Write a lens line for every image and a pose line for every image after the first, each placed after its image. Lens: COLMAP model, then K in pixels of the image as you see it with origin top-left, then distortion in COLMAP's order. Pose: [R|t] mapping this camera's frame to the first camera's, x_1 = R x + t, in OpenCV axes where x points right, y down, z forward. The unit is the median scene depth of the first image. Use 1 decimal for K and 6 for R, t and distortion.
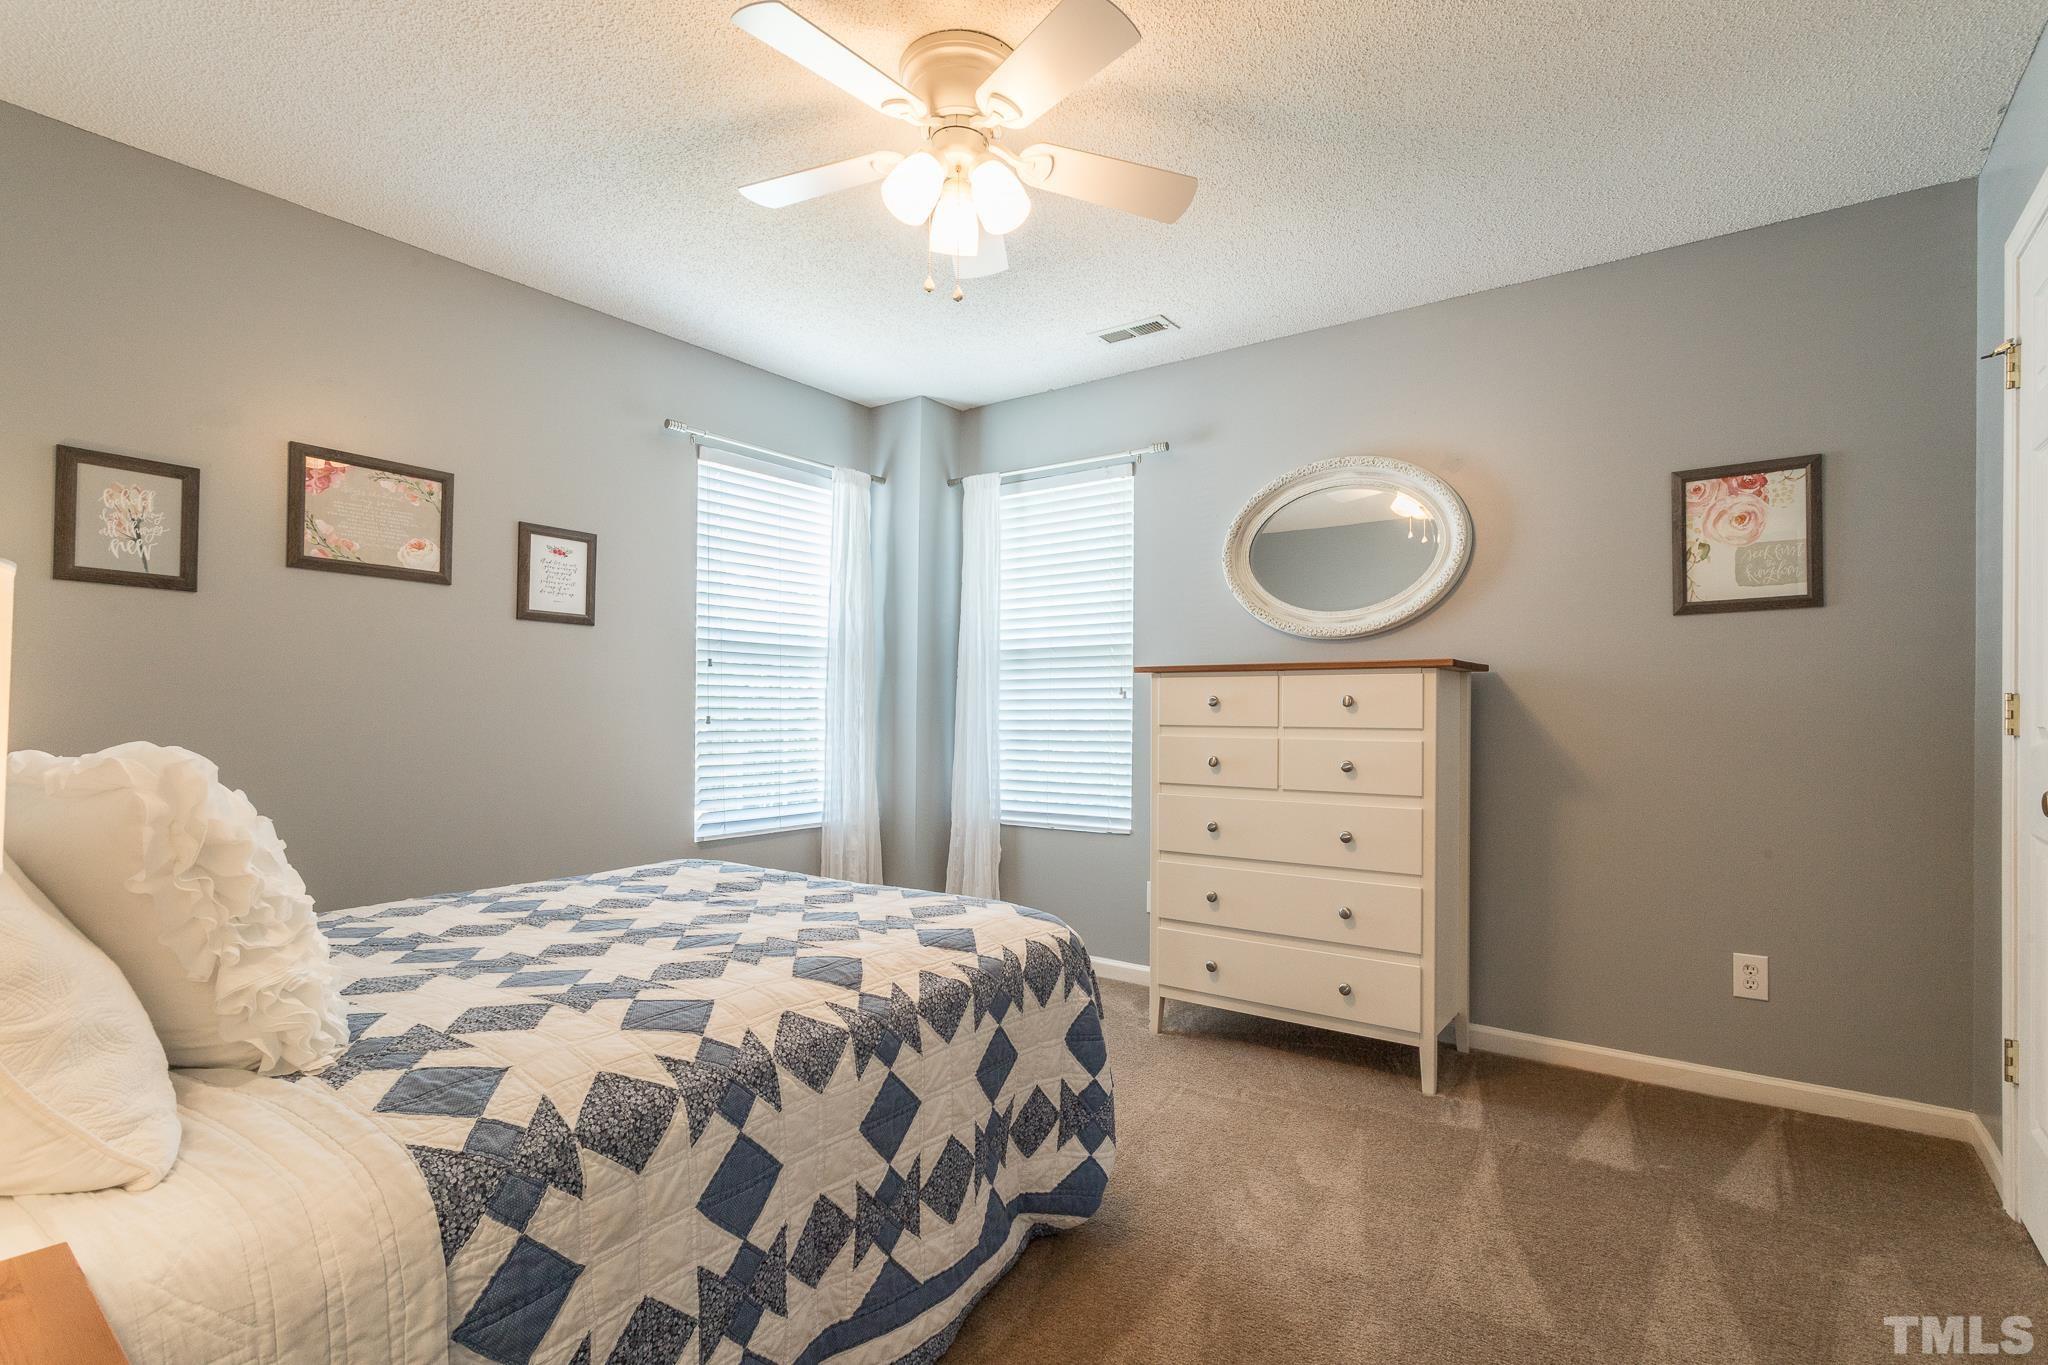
lens RADIAL K [[990.1, 0, 1035.1], [0, 990.1, 690.9], [0, 0, 1]] dist [0.003494, 0.000043]
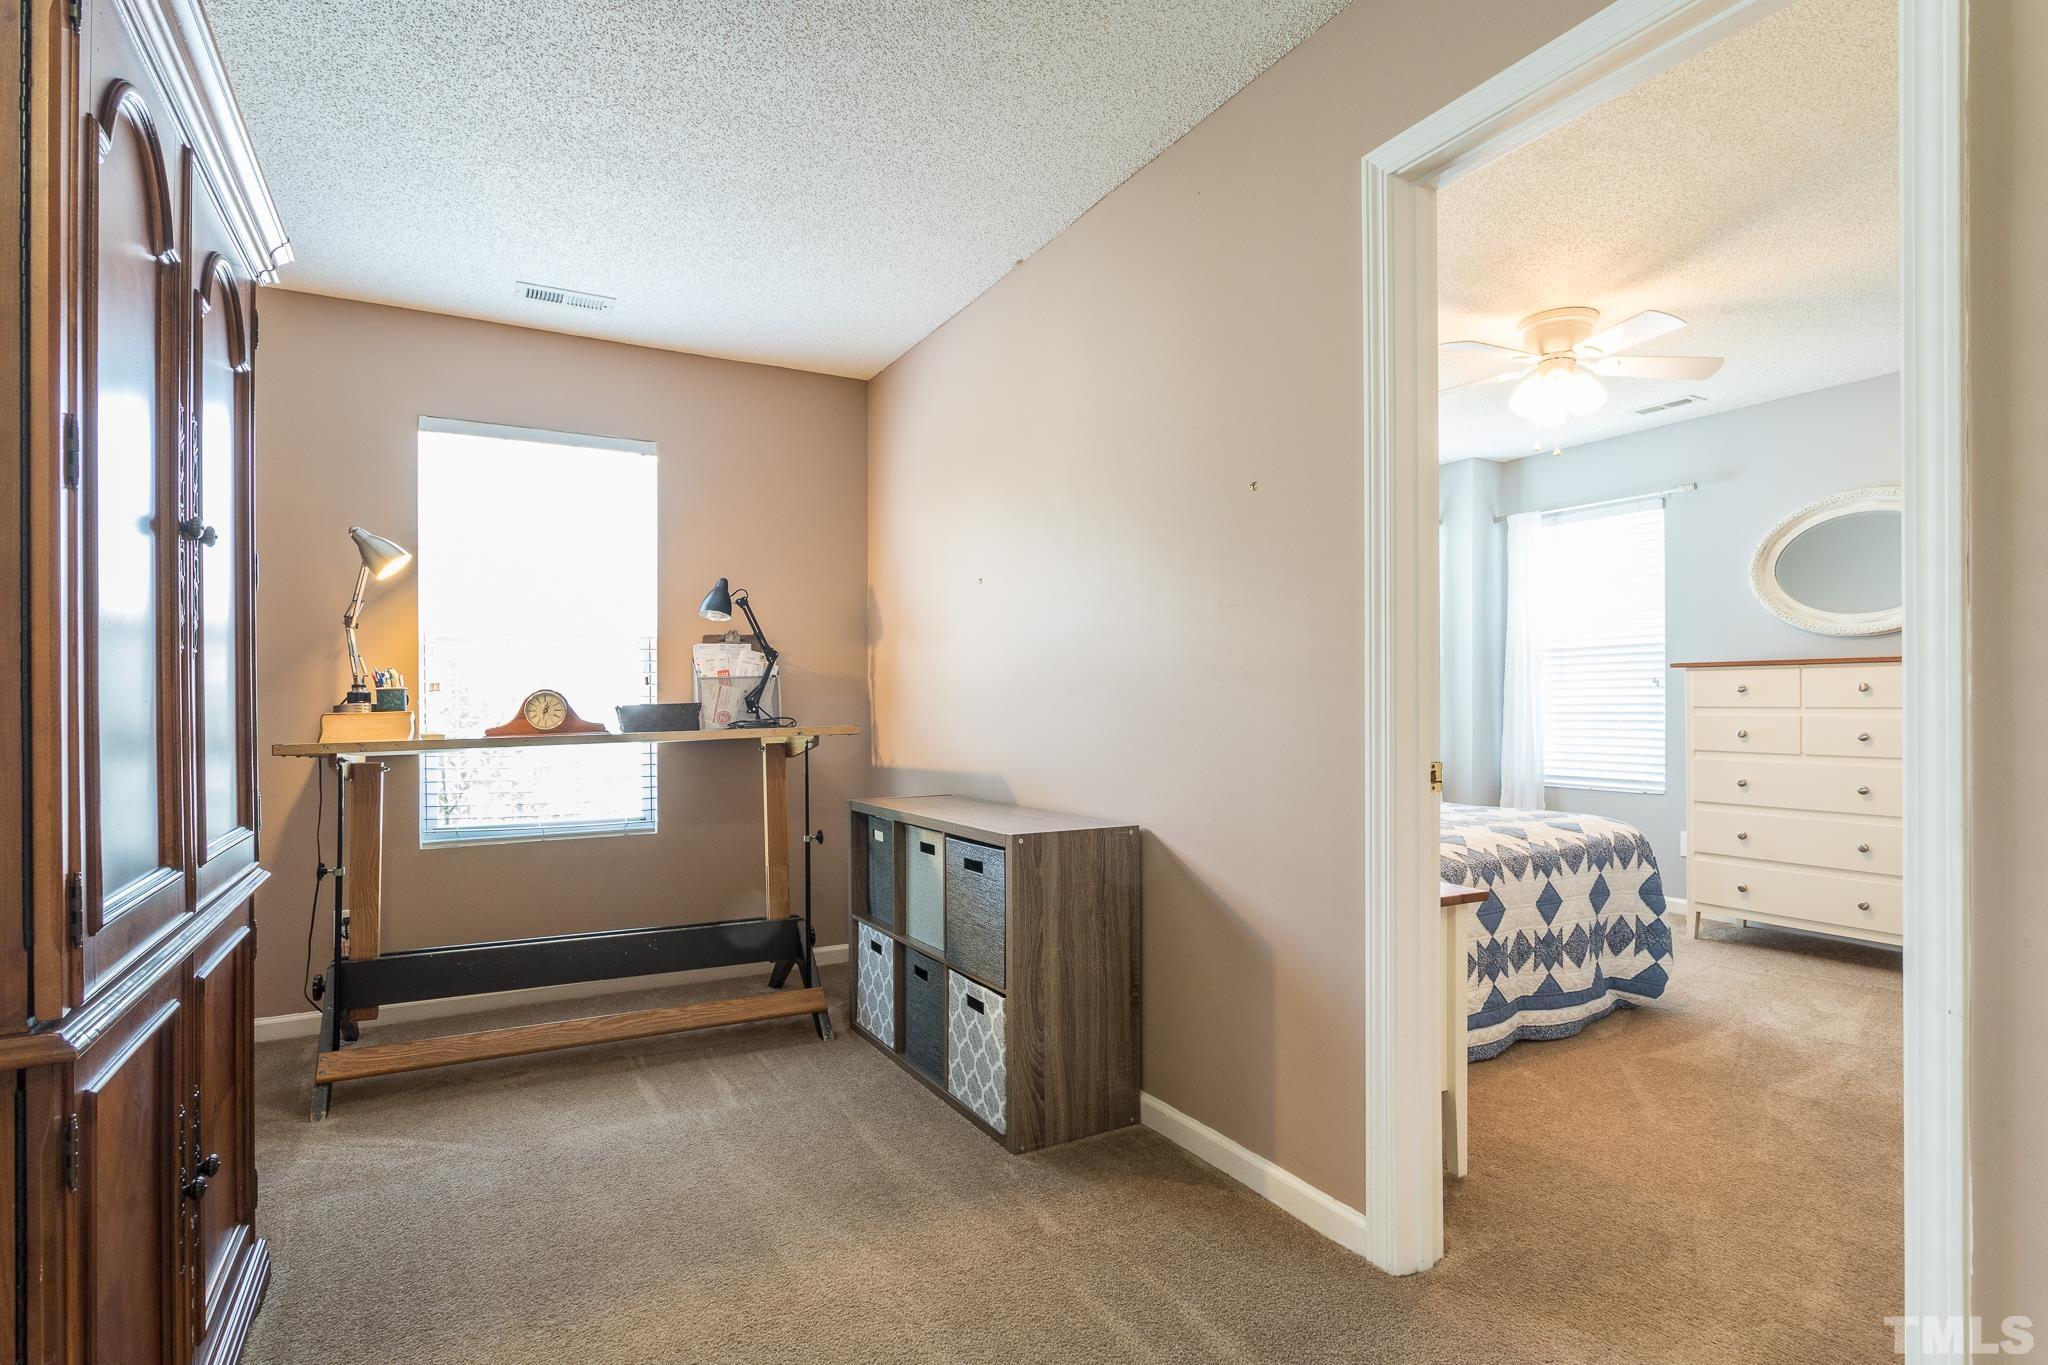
lens RADIAL K [[1054.4, 0, 1007.7], [0, 1054.4, 694.6], [0, 0, 1]] dist [-0.007179, 0.002262]
pose [[0.907084, -0.013981, -0.420717, -0.186097], [0.021523, 0.999681, 0.013184, -0.032611], [0.420399, -0.021014, 0.907096, -1.076503]]
